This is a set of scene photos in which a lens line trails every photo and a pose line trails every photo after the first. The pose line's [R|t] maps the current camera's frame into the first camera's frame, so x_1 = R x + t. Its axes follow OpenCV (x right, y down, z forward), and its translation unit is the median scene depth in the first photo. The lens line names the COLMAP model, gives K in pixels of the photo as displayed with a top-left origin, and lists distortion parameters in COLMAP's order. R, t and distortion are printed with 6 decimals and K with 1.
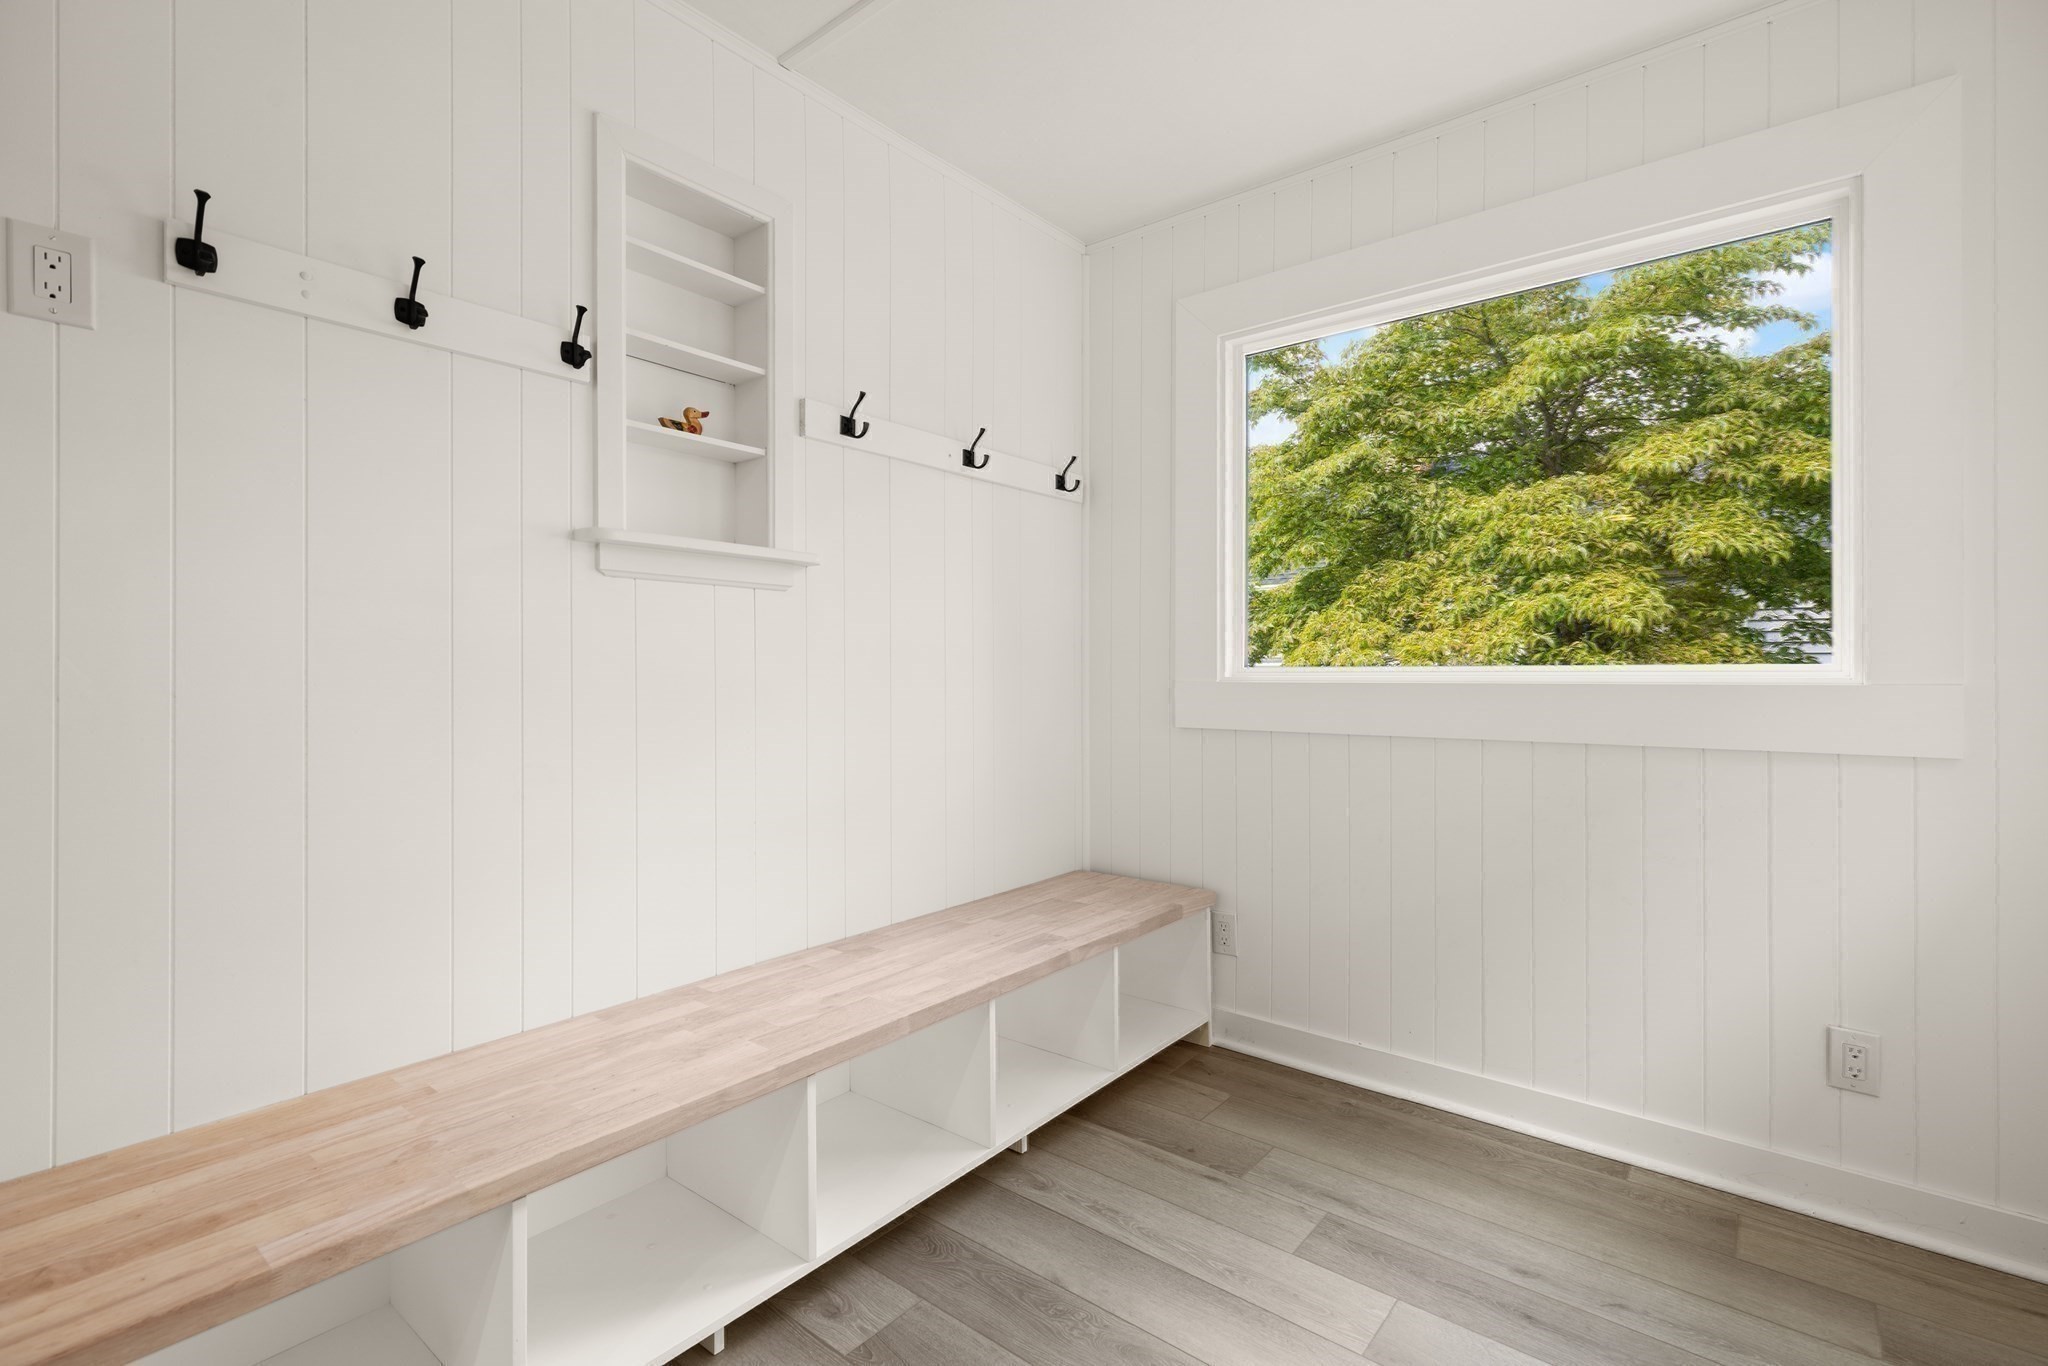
lens RADIAL K [[940.5, 0, 1007.2], [0, 940.5, 676.0], [0, 0, 1]] dist [-0.003443, 0.002214]
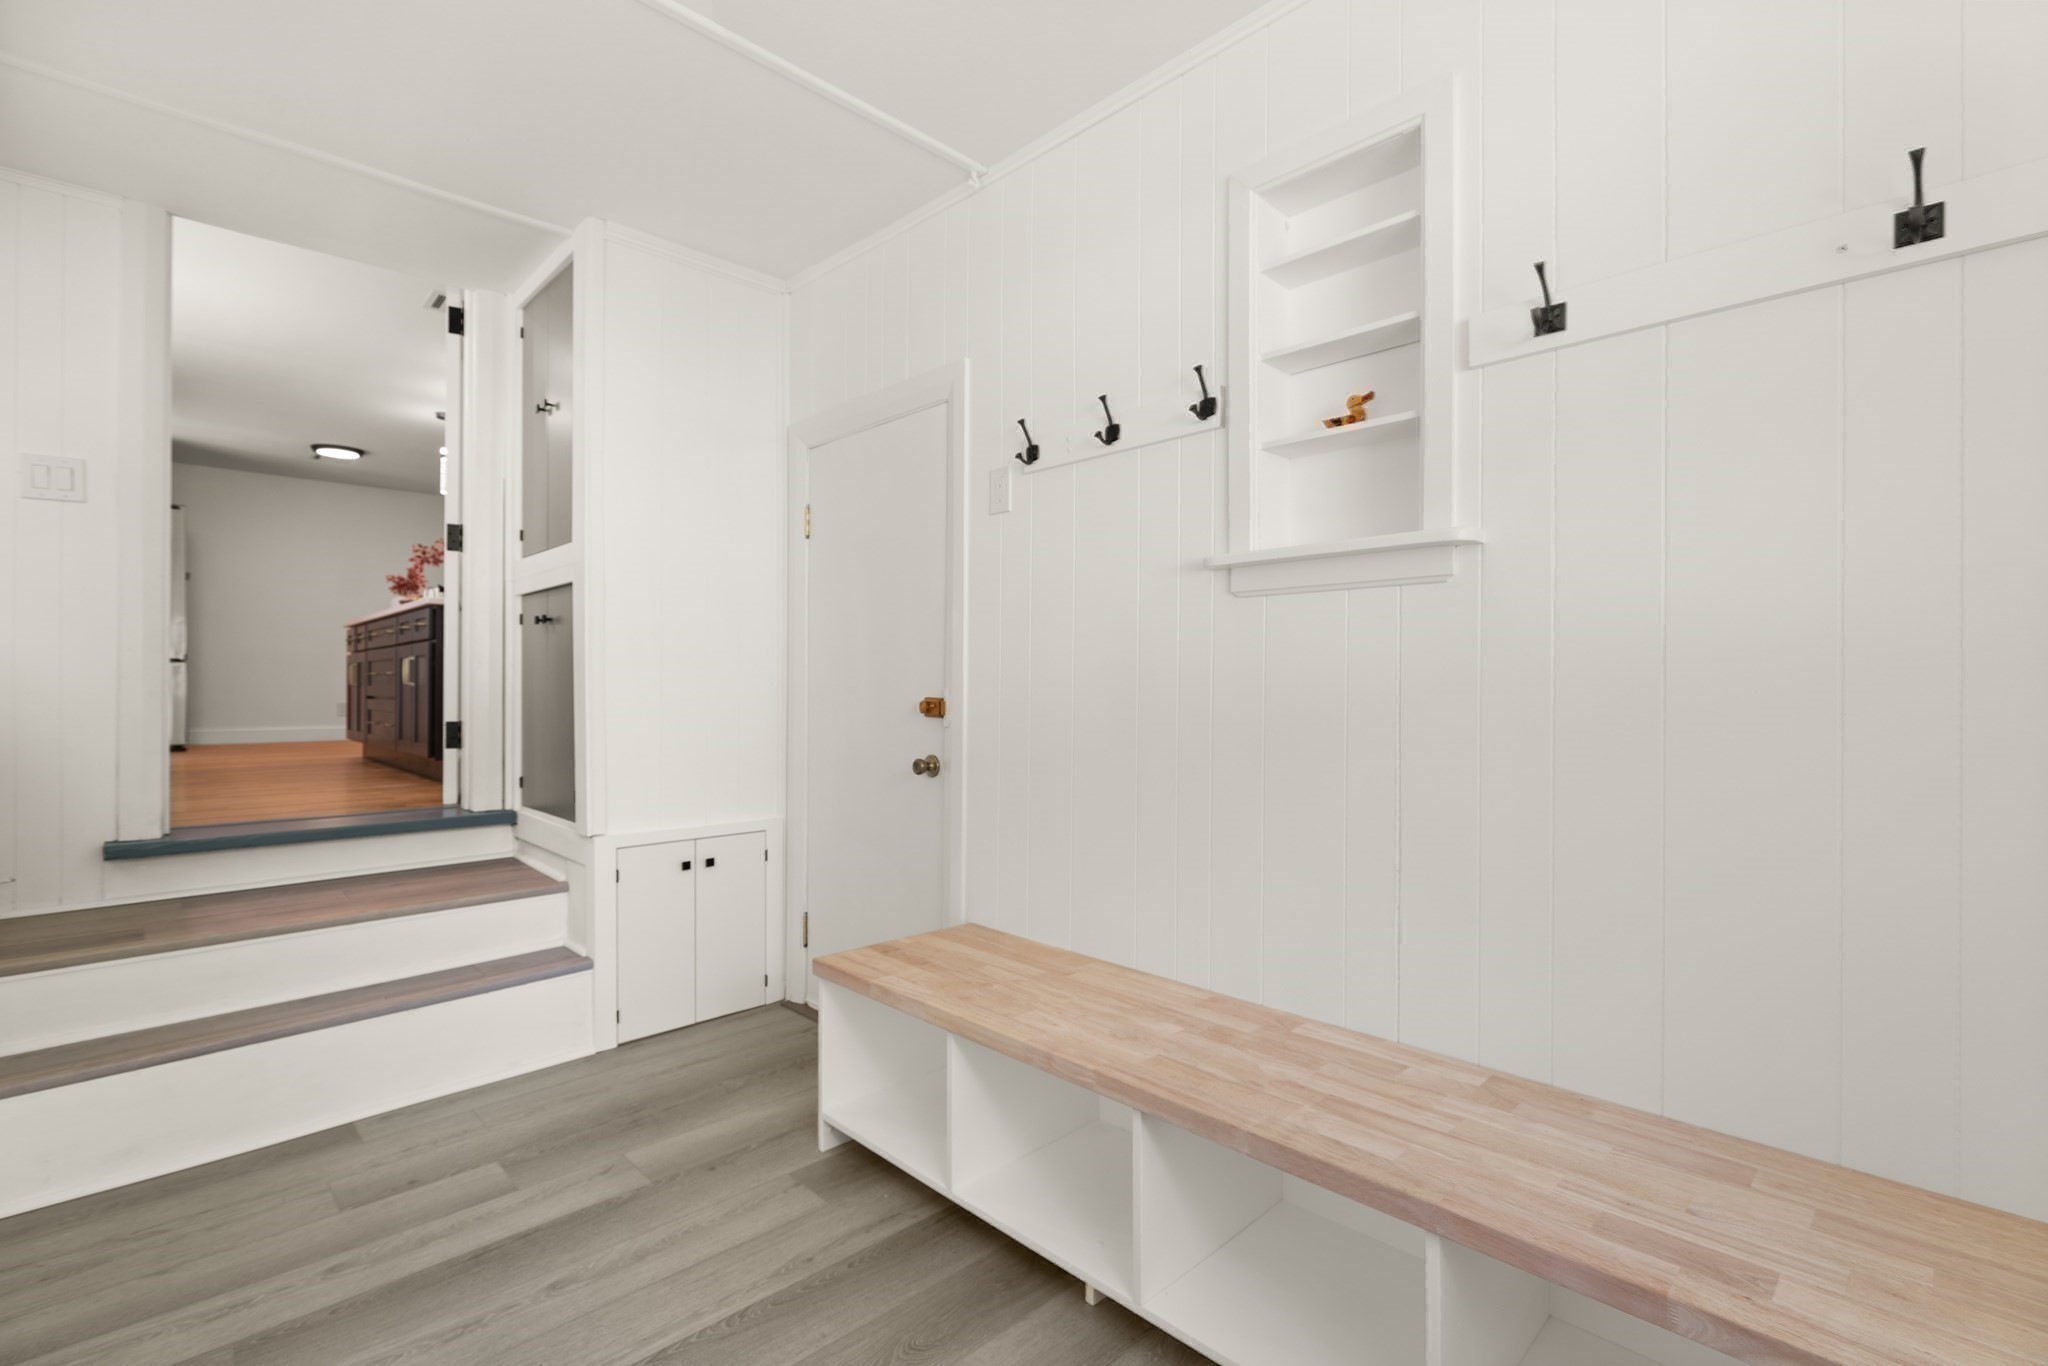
lens RADIAL K [[940.5, 0, 1008.5], [0, 940.5, 677.7], [0, 0, 1]] dist [-0.003443, 0.002214]
pose [[-0.124746, 0.004871, -0.992177, 0.666956], [0.001482, 0.999988, 0.004723, -0.019887], [0.992188, -0.000881, -0.124751, 0.864465]]
